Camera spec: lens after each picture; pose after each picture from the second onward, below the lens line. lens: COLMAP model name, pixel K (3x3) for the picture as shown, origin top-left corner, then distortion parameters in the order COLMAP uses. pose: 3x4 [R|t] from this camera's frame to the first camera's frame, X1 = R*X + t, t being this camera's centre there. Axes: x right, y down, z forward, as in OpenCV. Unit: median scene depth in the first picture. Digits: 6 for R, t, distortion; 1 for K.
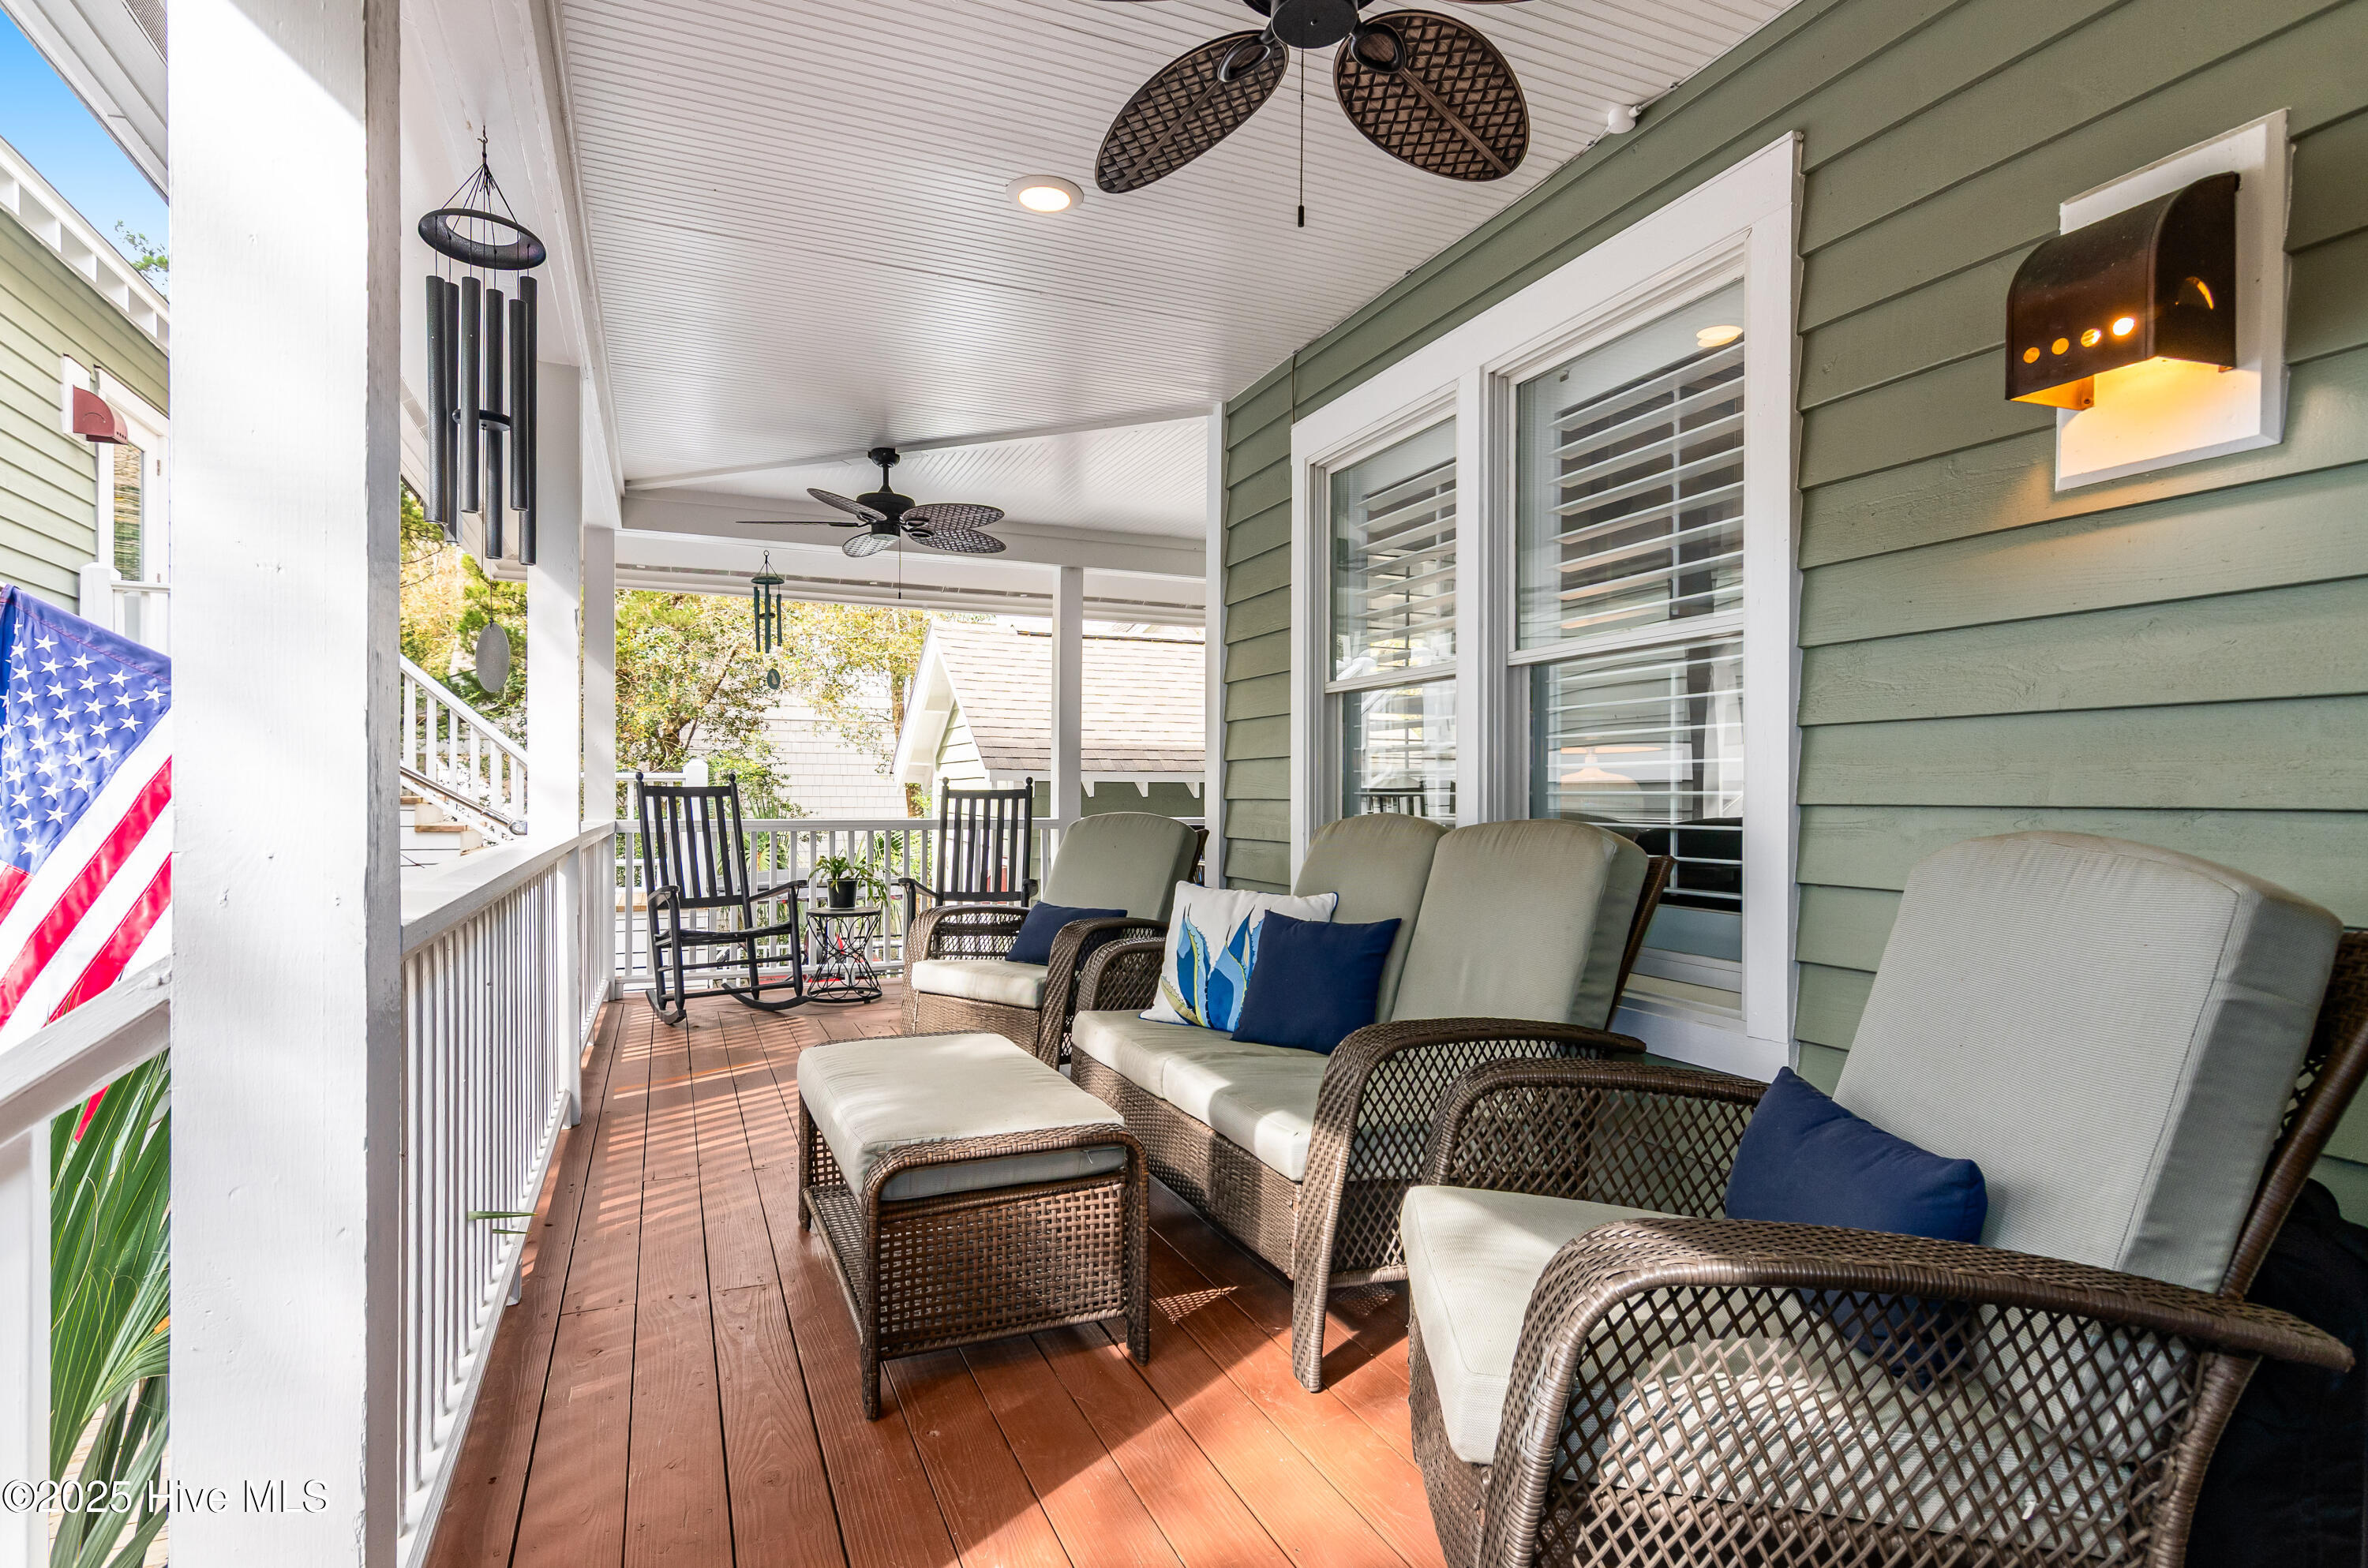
lens RADIAL K [[1172.0, 0, 1174.9], [0, 1172.0, 776.7], [0, 0, 1]] dist [0.003336, 0.001400]
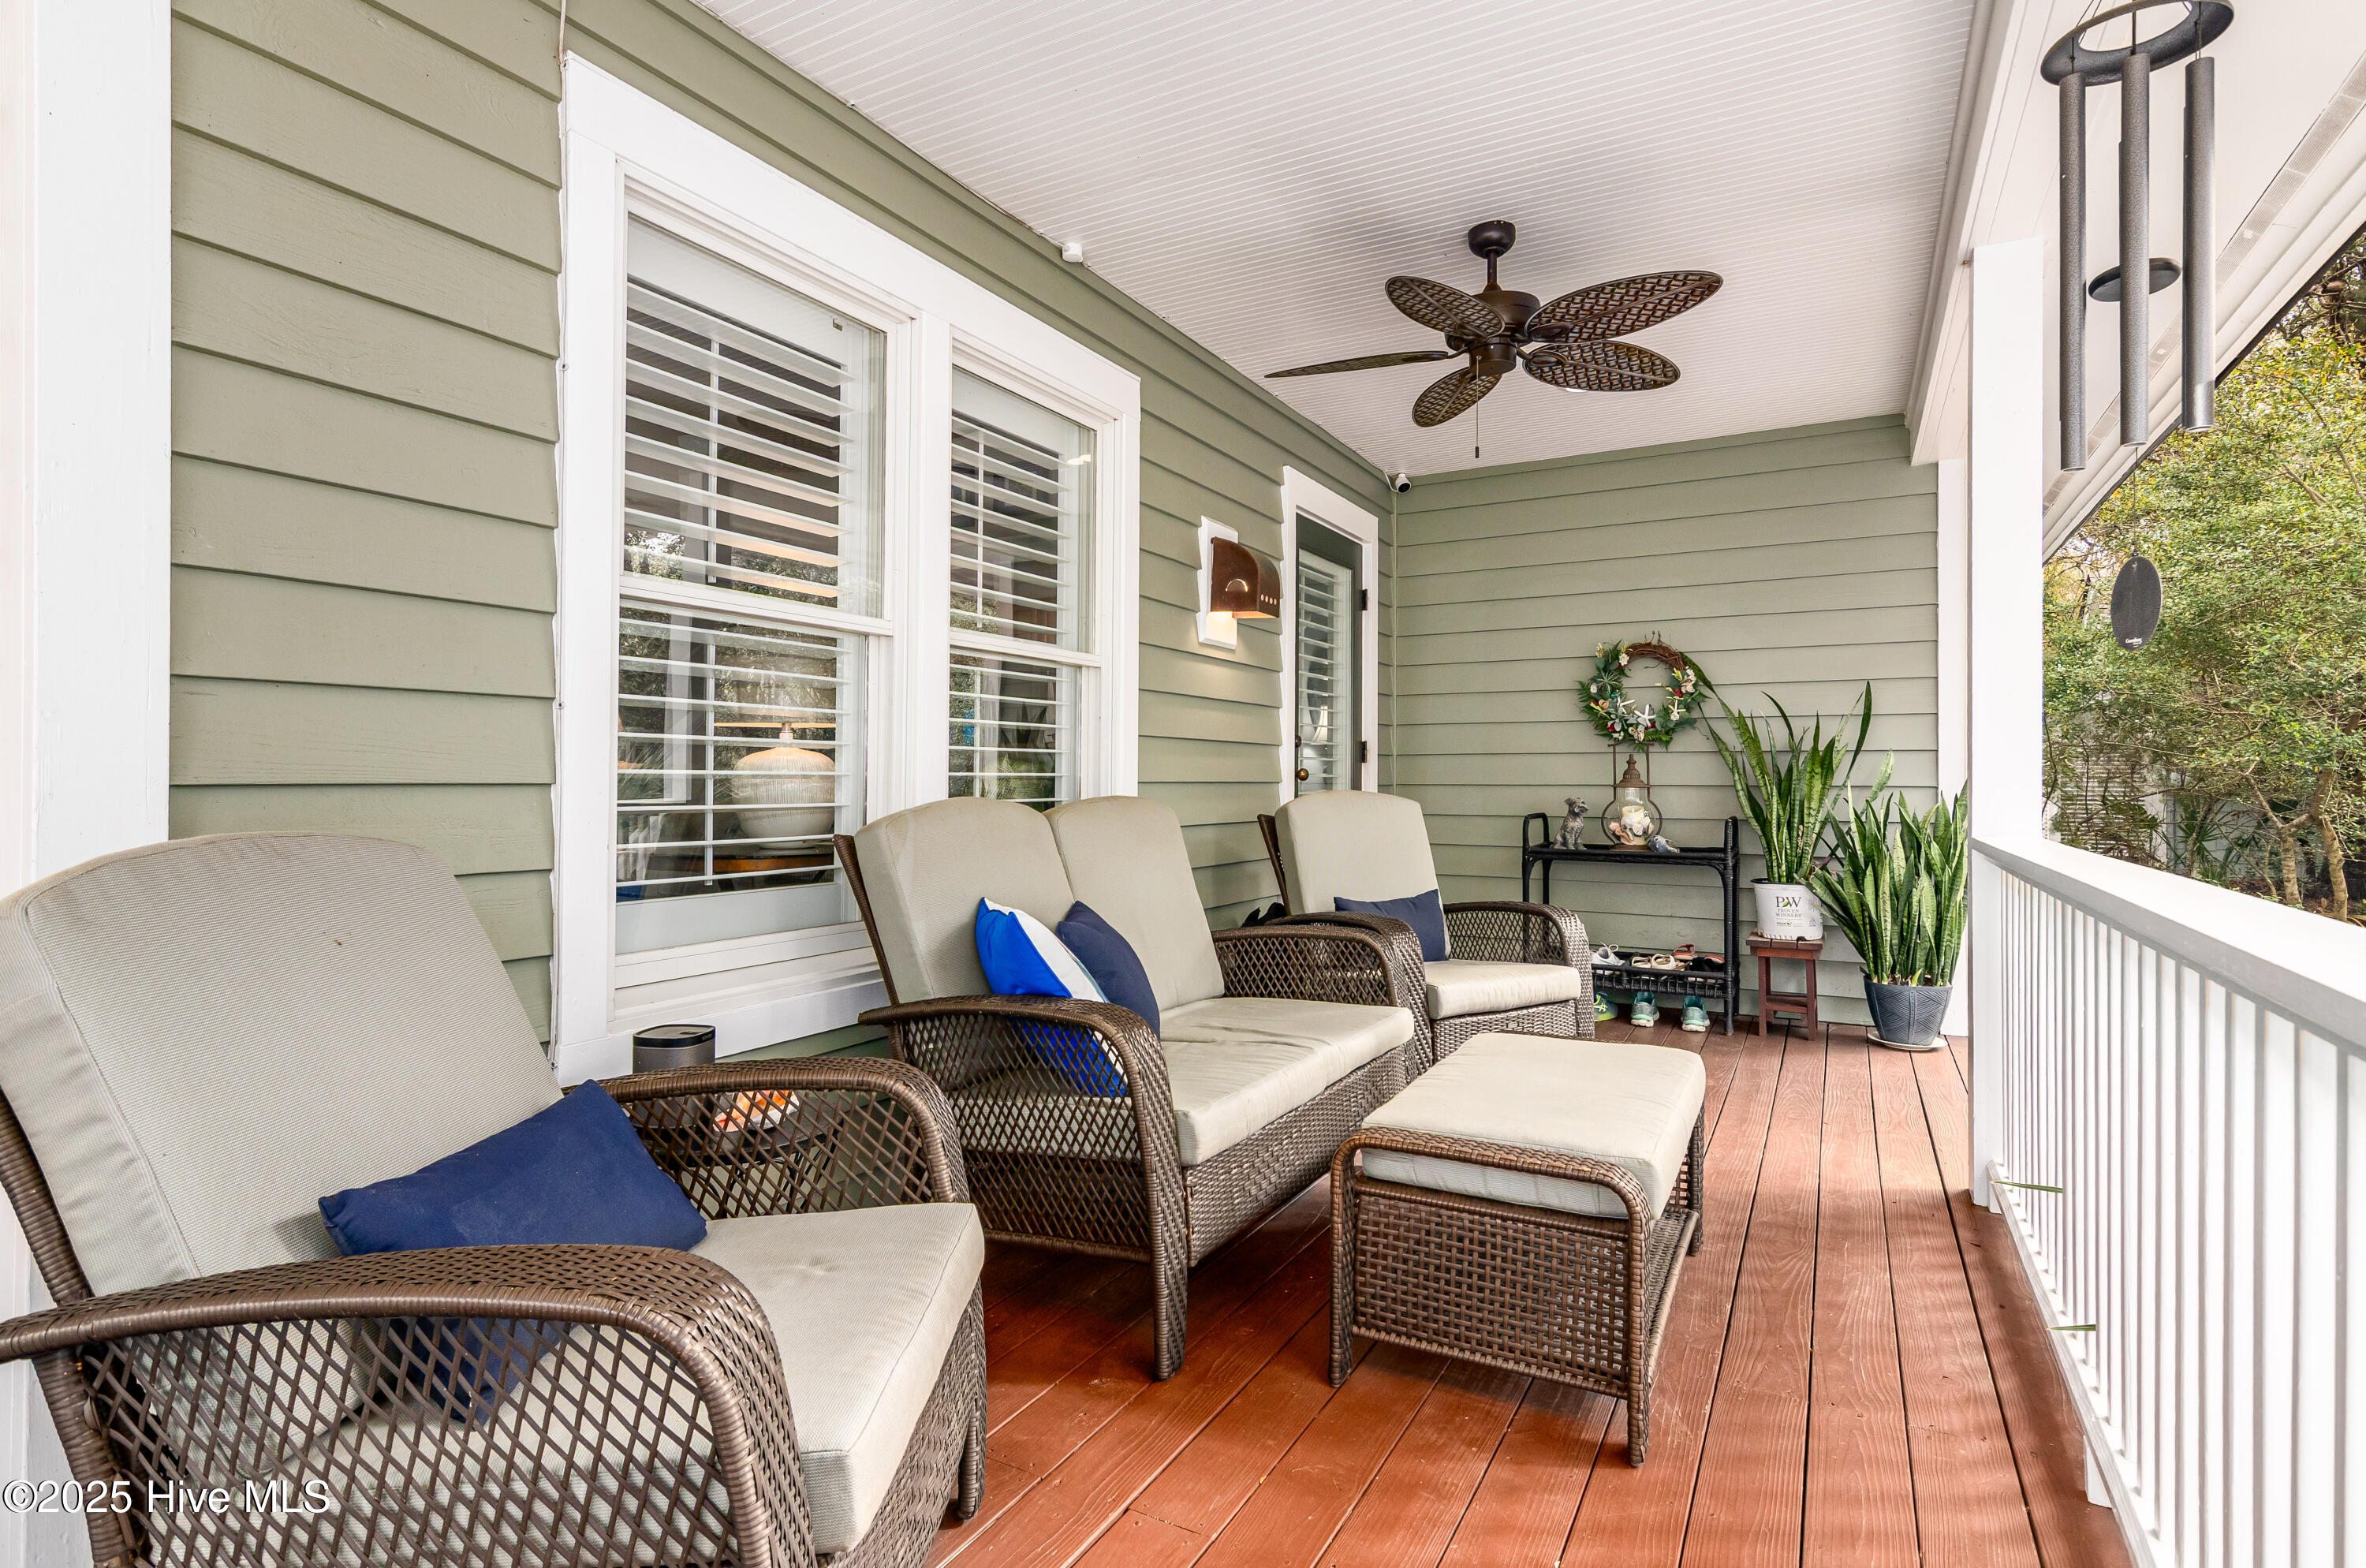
lens RADIAL K [[1171.2, 0, 1174.0], [0, 1171.2, 776.7], [0, 0, 1]] dist [0.003336, 0.001400]
pose [[-0.606741, 0.001233, 0.794899, -0.614325], [-0.018872, 0.999695, -0.015956, 0.028946], [-0.794676, -0.024682, -0.606532, 1.449988]]
